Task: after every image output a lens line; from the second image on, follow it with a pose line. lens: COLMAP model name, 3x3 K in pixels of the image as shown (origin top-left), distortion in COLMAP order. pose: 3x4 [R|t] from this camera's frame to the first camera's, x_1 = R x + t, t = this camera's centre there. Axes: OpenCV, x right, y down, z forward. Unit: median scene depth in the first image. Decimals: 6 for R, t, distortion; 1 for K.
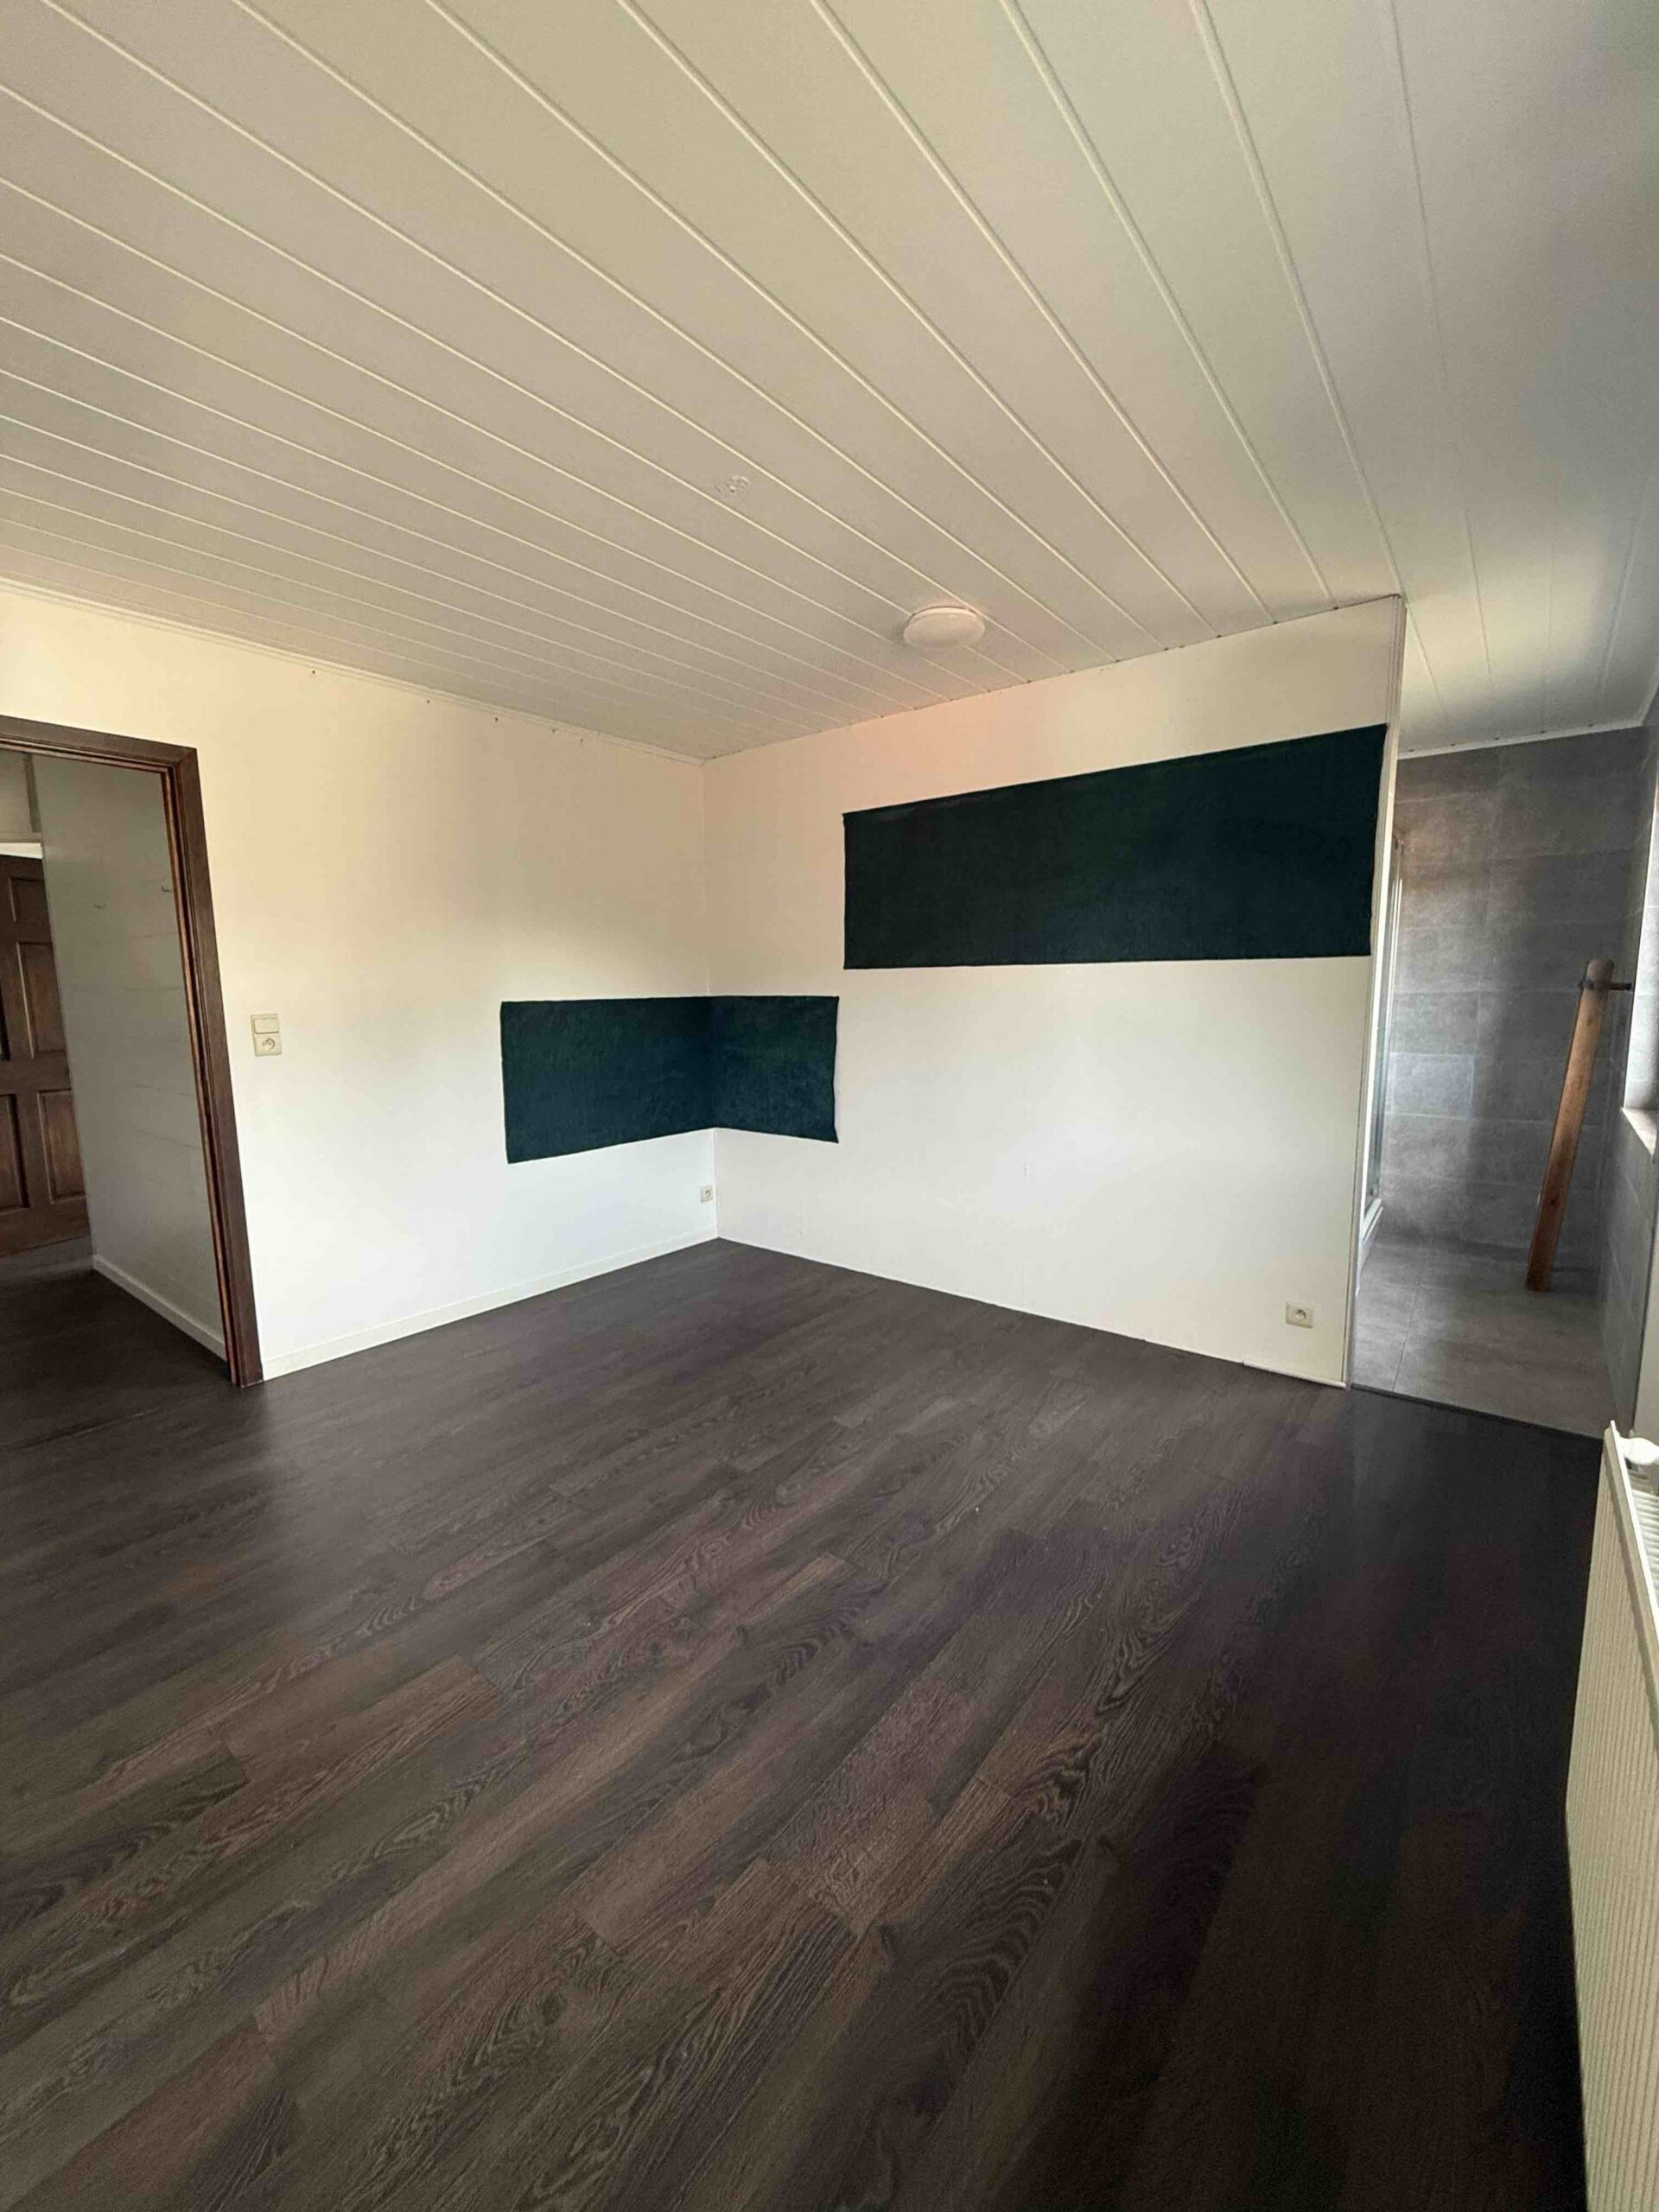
lens RADIAL K [[876.5, 0, 830.1], [0, 876.5, 1102.5], [0, 0, 1]] dist [0.000243, 0.000082]
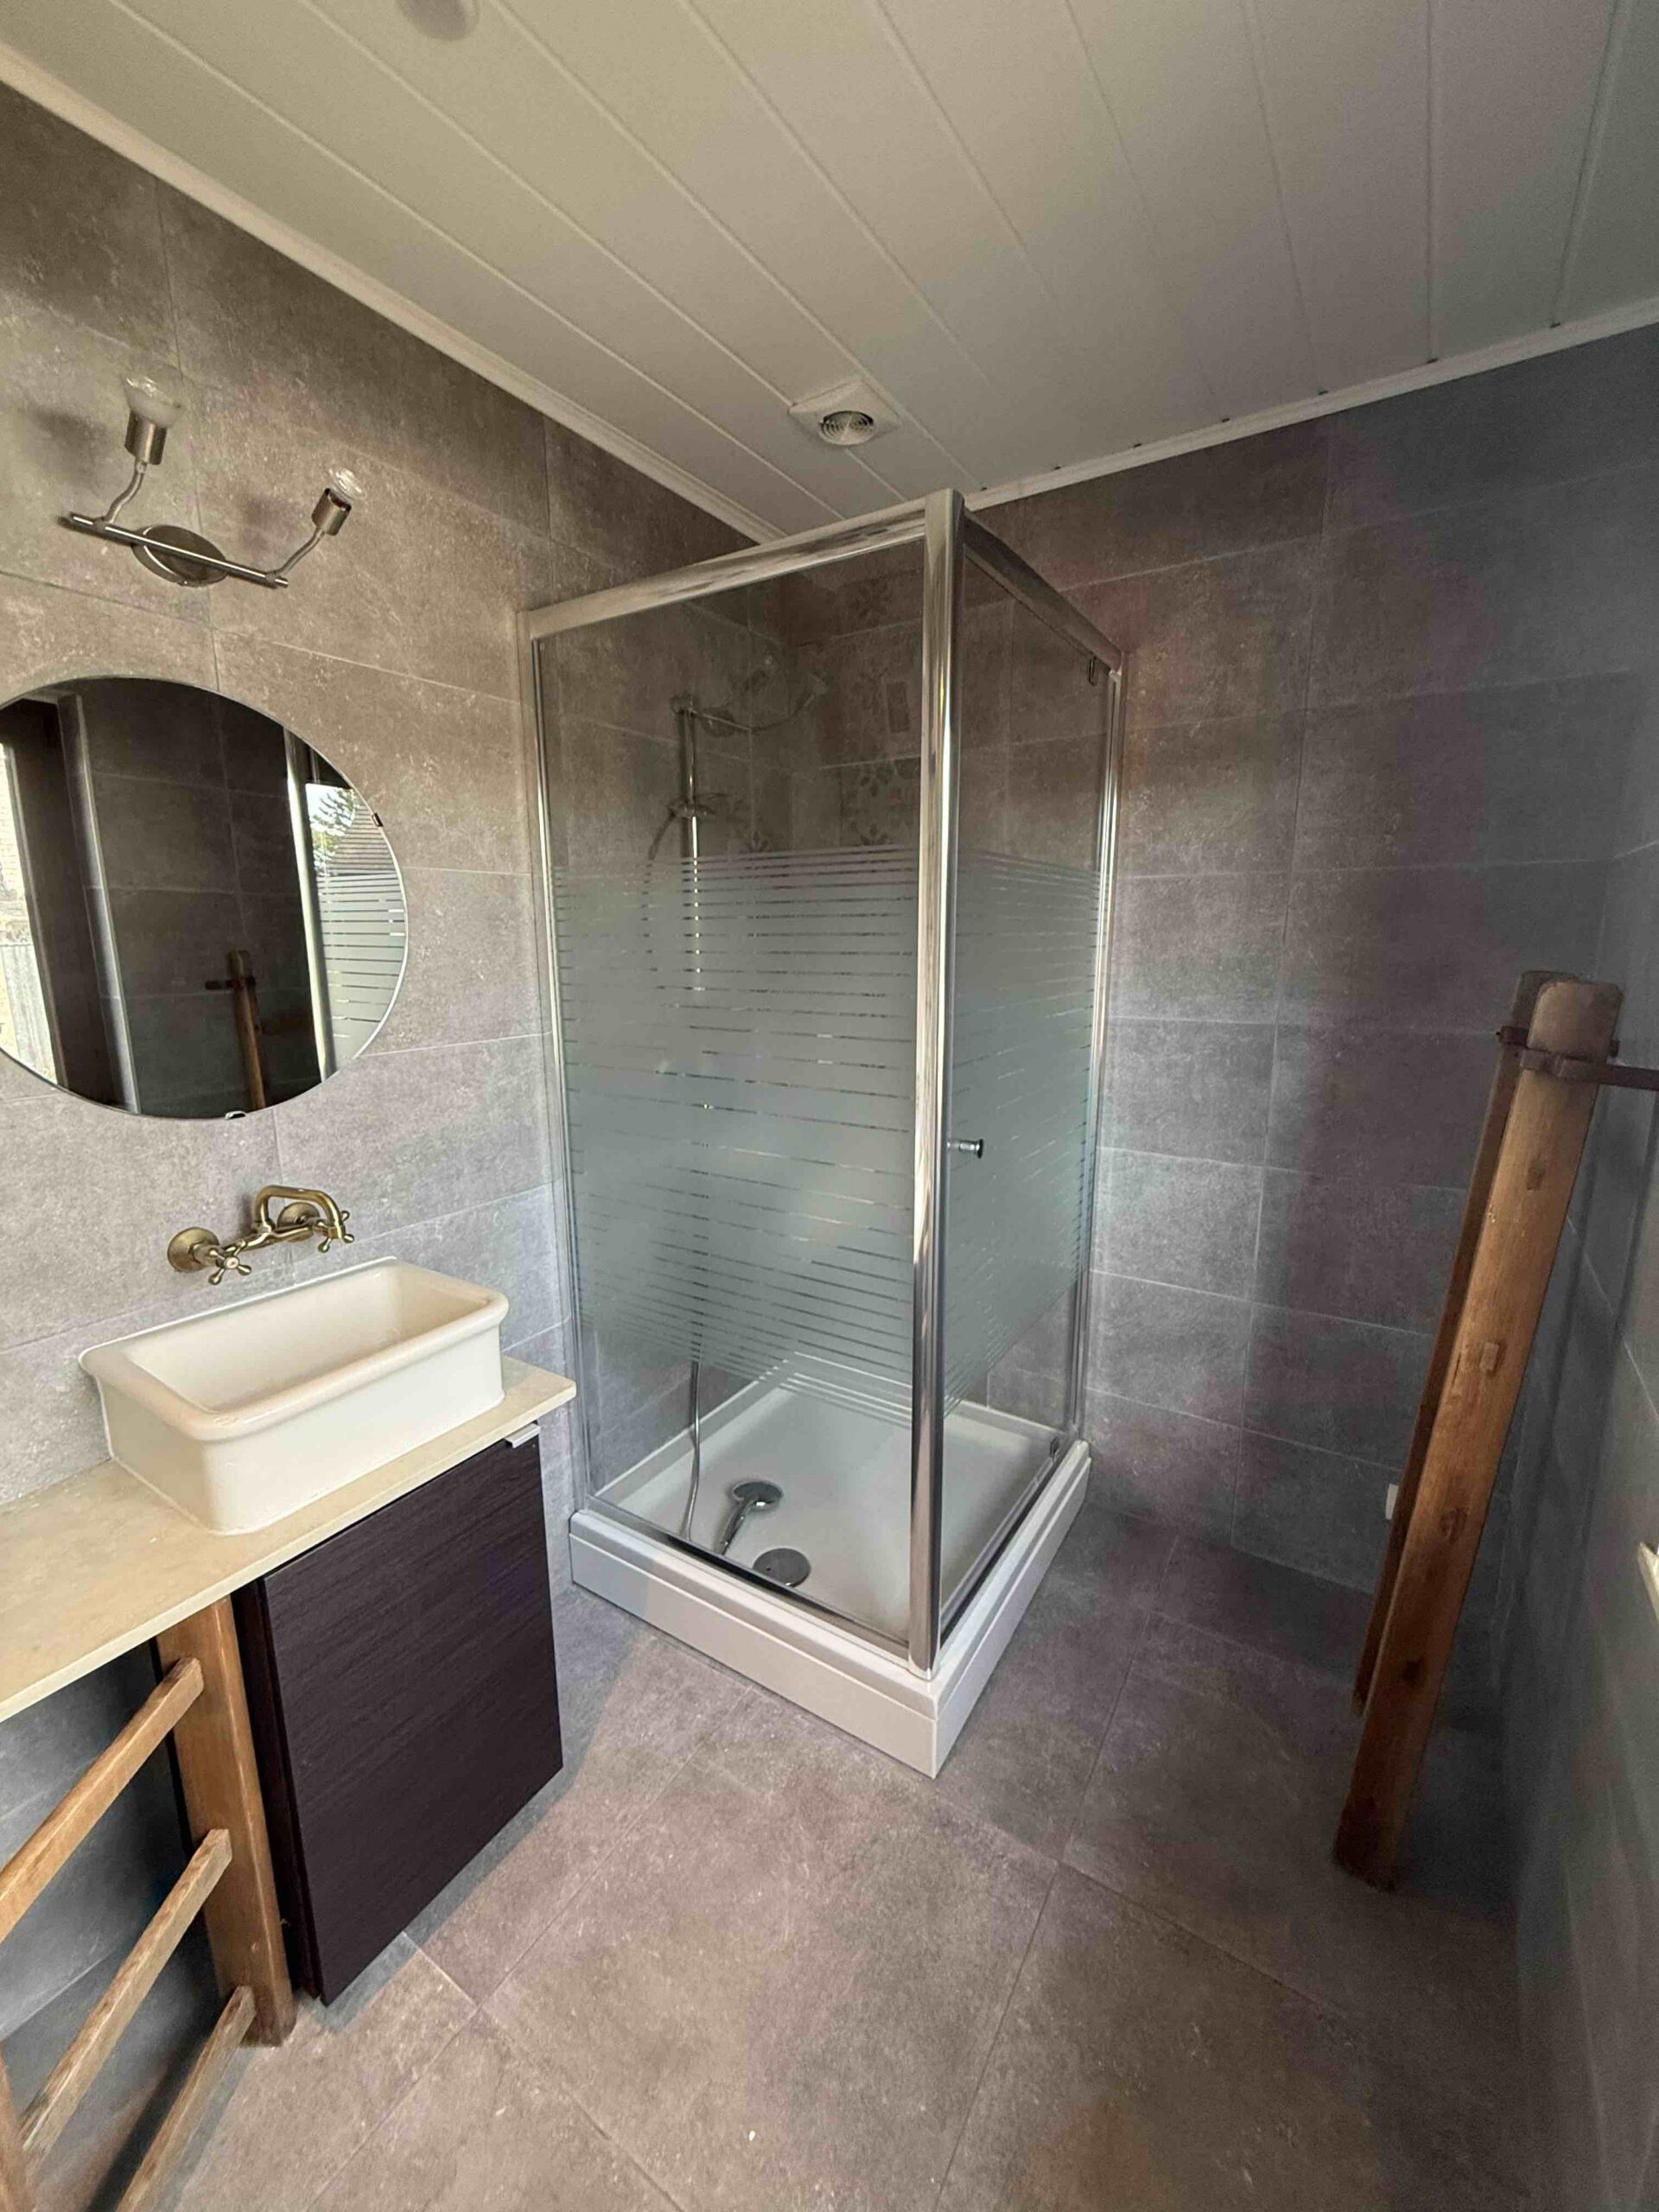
lens RADIAL K [[876.5, 0, 830.9], [0, 876.5, 1100.6], [0, 0, 1]] dist [0.000243, 0.000082]
pose [[0.996607, -0.005865, 0.082093, 0.482392], [0.001278, 0.998440, 0.055816, -0.112913], [-0.082292, -0.055522, 0.995060, 0.581140]]
